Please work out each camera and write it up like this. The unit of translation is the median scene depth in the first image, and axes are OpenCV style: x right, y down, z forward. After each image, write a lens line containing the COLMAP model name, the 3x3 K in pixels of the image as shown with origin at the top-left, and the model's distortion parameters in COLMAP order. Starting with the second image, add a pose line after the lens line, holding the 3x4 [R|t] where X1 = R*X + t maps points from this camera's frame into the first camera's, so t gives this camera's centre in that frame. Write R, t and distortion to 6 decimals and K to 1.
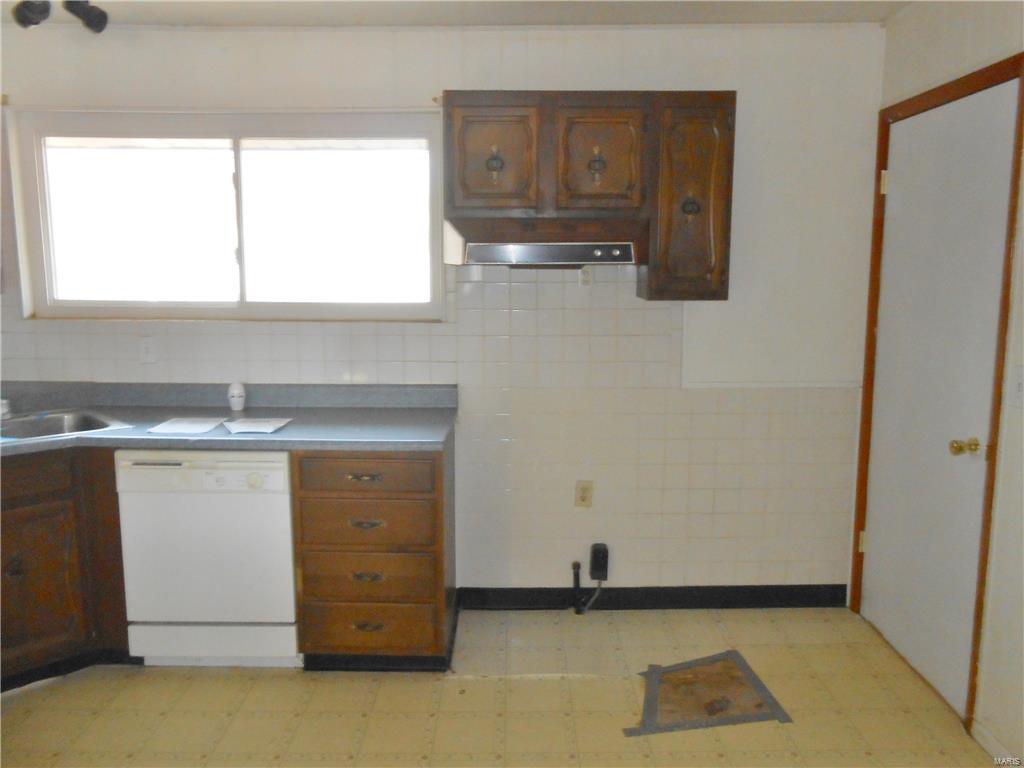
lens RADIAL K [[793.1, 0, 512.0], [0, 793.1, 384.0], [0, 0, 1]] dist [-0.020609, 0.009569]
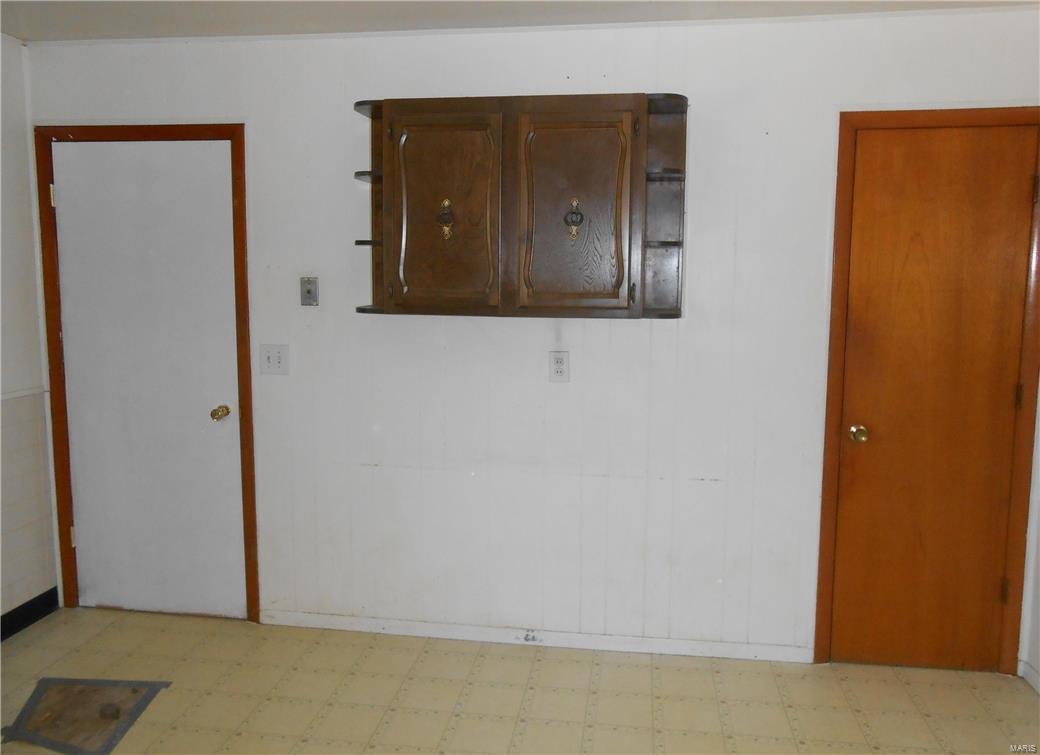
lens RADIAL K [[824.4, 0, 520.0], [0, 824.4, 377.5], [0, 0, 1]] dist [0.002387, 0.000450]
pose [[0.139002, -0.114264, 0.983678, -0.569121], [0.141927, 0.985365, 0.094404, -0.029730], [-0.980069, 0.126488, 0.153185, 0.245297]]
